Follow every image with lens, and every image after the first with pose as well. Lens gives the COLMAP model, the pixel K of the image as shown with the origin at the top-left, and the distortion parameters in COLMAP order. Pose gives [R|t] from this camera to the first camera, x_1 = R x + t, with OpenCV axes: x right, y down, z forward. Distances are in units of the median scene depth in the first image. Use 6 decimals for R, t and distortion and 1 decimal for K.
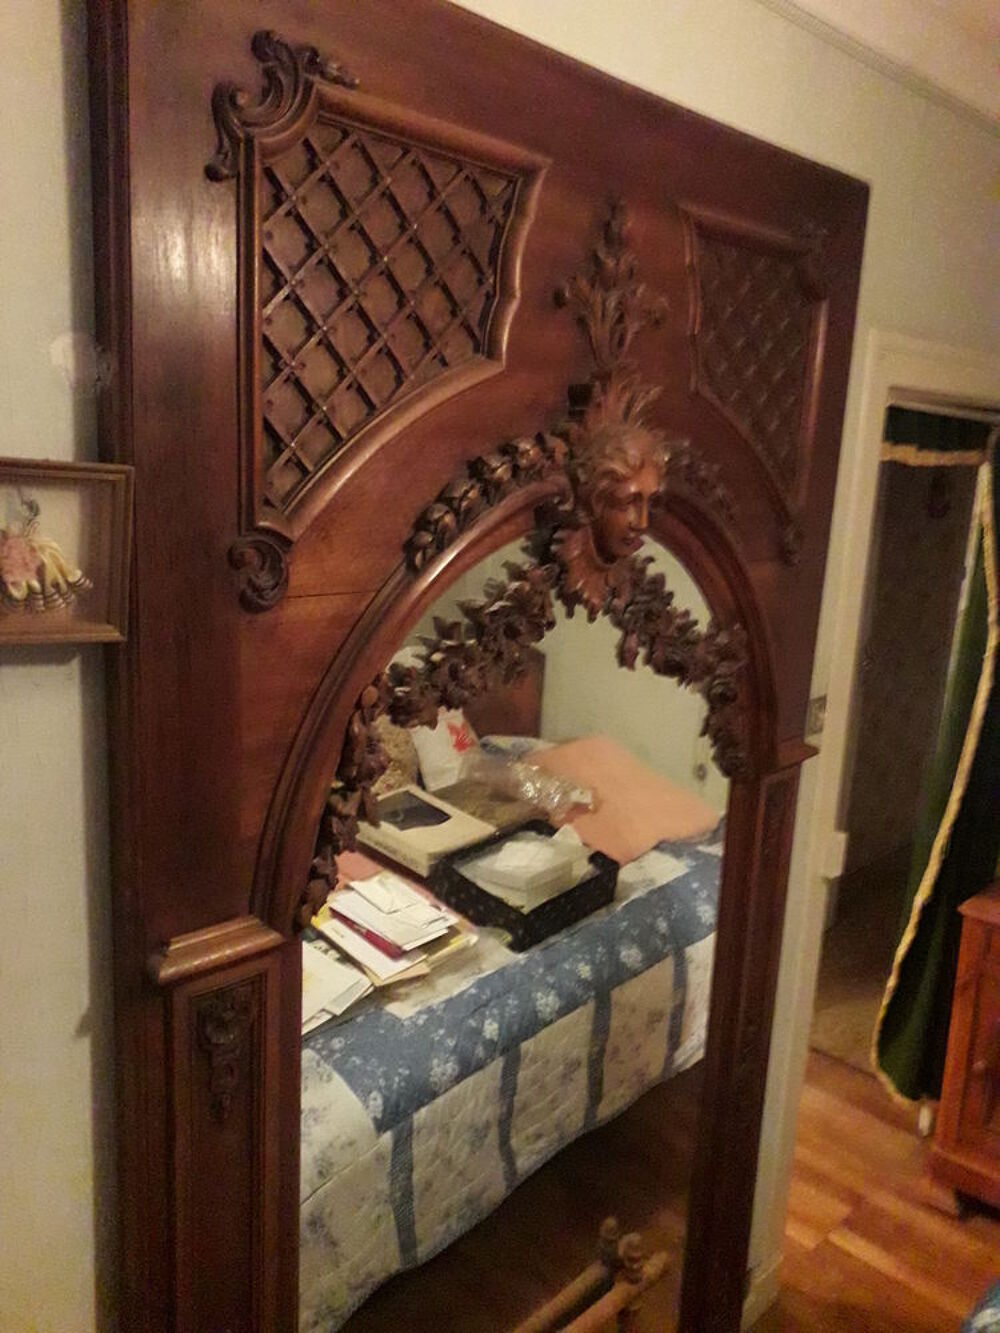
lens RADIAL K [[1053.9, 0, 500.0], [0, 1053.9, 666.5], [0, 0, 1]] dist [0.073858, -0.125920]
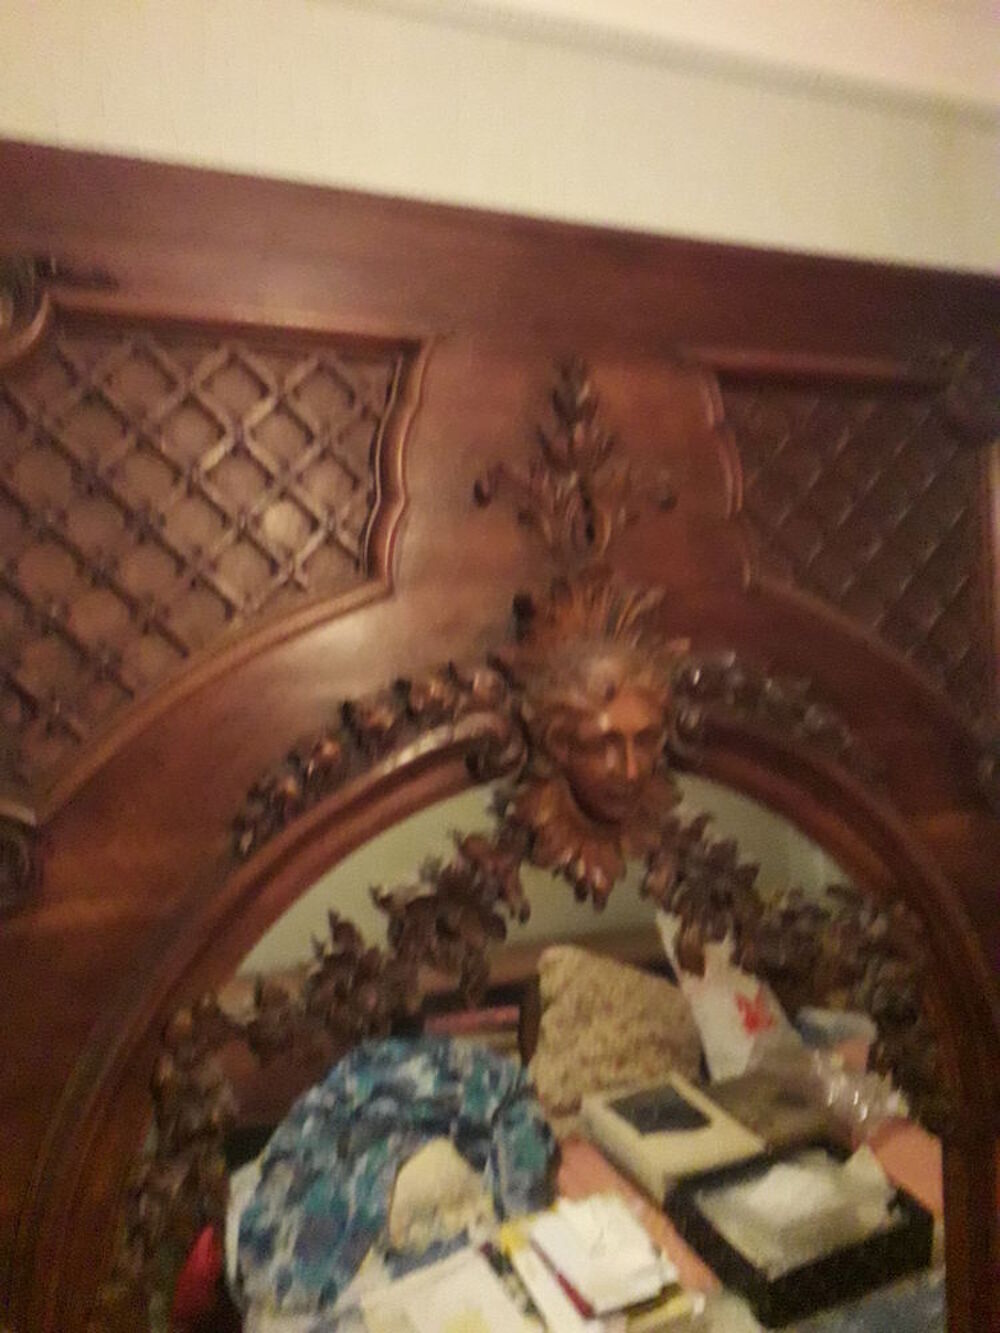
lens RADIAL K [[1053.9, 0, 500.0], [0, 1053.9, 666.5], [0, 0, 1]] dist [0.073858, -0.125920]
pose [[0.906614, -0.076864, -0.414901, 0.325440], [-0.011009, 0.978626, -0.205355, -0.053318], [0.421817, 0.190745, 0.886390, 0.292961]]
